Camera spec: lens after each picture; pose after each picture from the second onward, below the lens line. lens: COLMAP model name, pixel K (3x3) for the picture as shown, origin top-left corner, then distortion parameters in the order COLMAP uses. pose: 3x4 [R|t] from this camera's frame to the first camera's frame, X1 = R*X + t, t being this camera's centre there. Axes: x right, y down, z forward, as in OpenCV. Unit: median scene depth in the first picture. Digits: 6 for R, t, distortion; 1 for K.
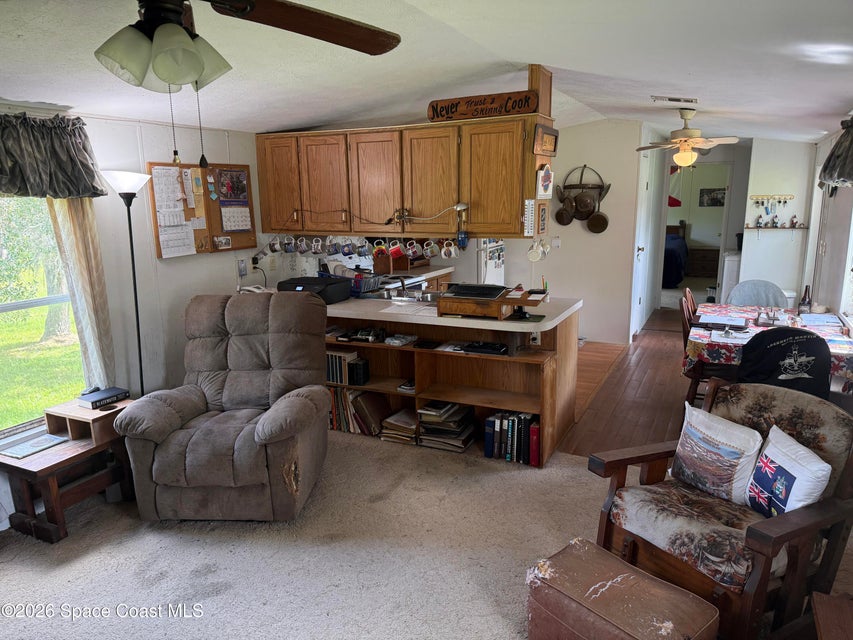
lens RADIAL K [[596.8, 0, 426.7], [0, 596.8, 323.4], [0, 0, 1]] dist [0.001272, 0.000146]
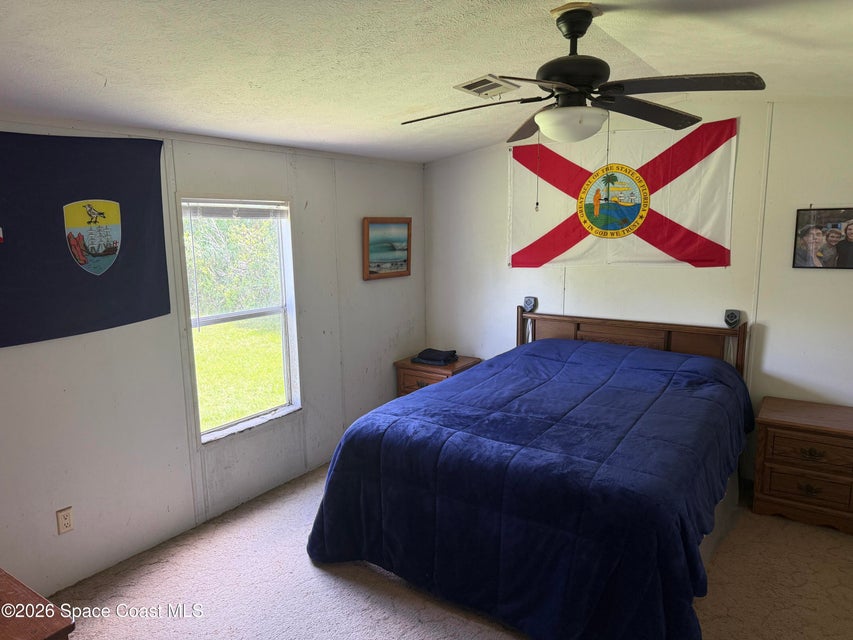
lens RADIAL K [[596.8, 0, 426.6], [0, 596.8, 320.9], [0, 0, 1]] dist [0.001272, 0.000146]
pose [[0.990867, 0.022324, -0.132983, 0.308813], [-0.028912, 0.998437, -0.047820, -0.146863], [0.131708, 0.051228, 0.989964, 0.667693]]
